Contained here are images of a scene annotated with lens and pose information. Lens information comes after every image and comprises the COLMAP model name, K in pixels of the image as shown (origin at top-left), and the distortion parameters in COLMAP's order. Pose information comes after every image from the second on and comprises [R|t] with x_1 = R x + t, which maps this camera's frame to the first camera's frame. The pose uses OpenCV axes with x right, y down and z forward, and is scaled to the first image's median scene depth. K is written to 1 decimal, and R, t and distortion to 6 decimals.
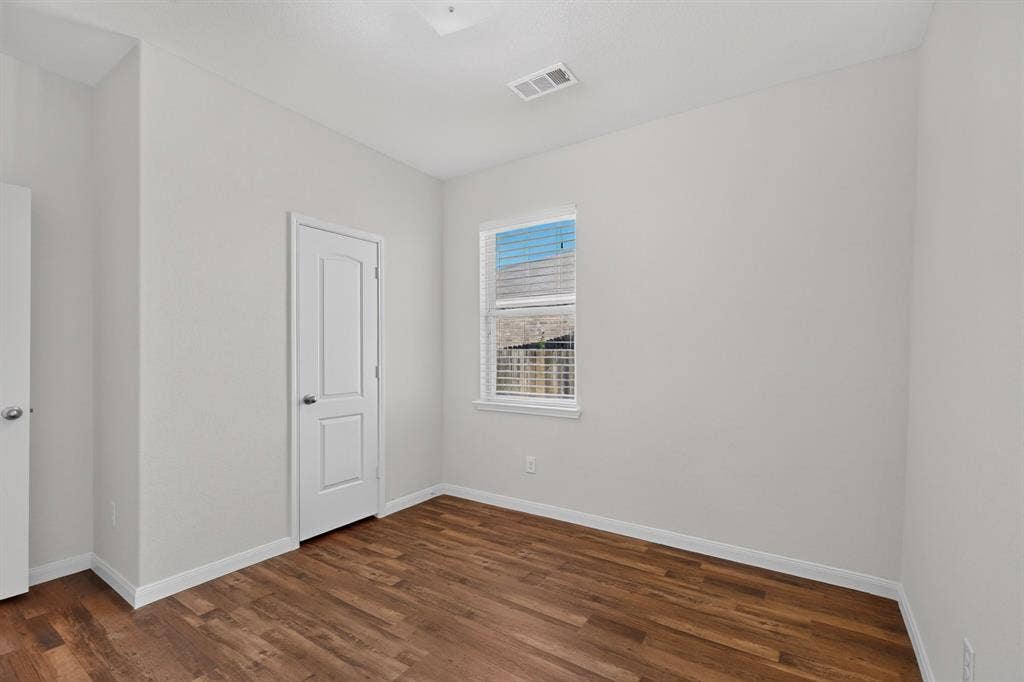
lens RADIAL K [[447.5, 0, 514.3], [0, 447.5, 345.6], [0, 0, 1]] dist [-0.001372, -0.000039]
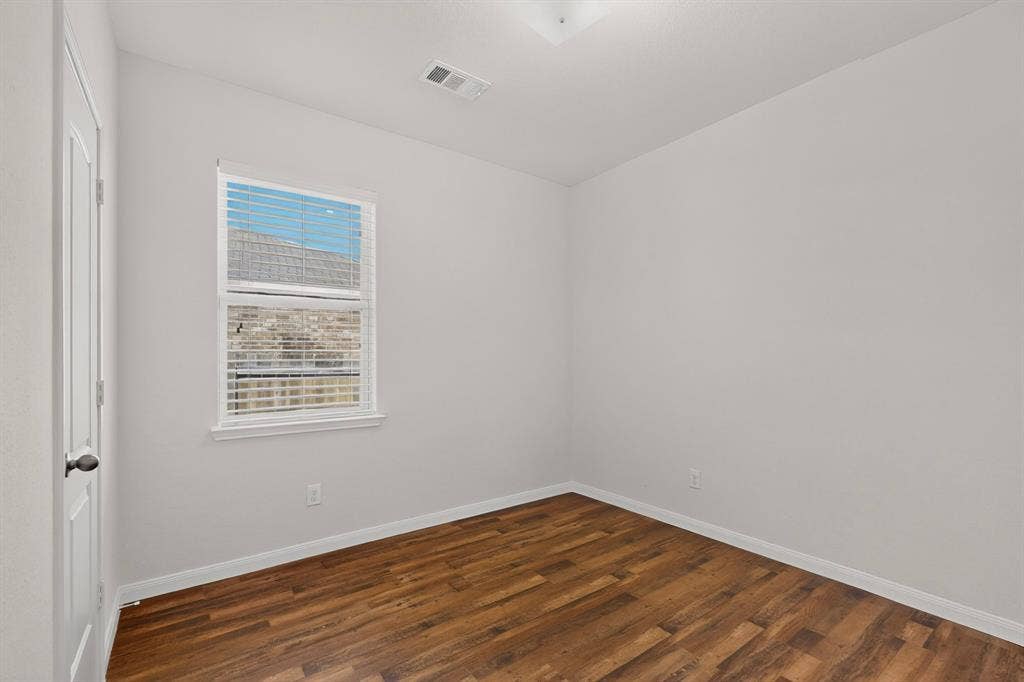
lens RADIAL K [[447.5, 0, 514.3], [0, 447.5, 345.6], [0, 0, 1]] dist [-0.001372, -0.000039]
pose [[0.345574, 0.019243, 0.938194, -0.719869], [-0.009009, 0.999812, -0.017189, 0.012969], [-0.938348, -0.002512, 0.345683, 0.470580]]
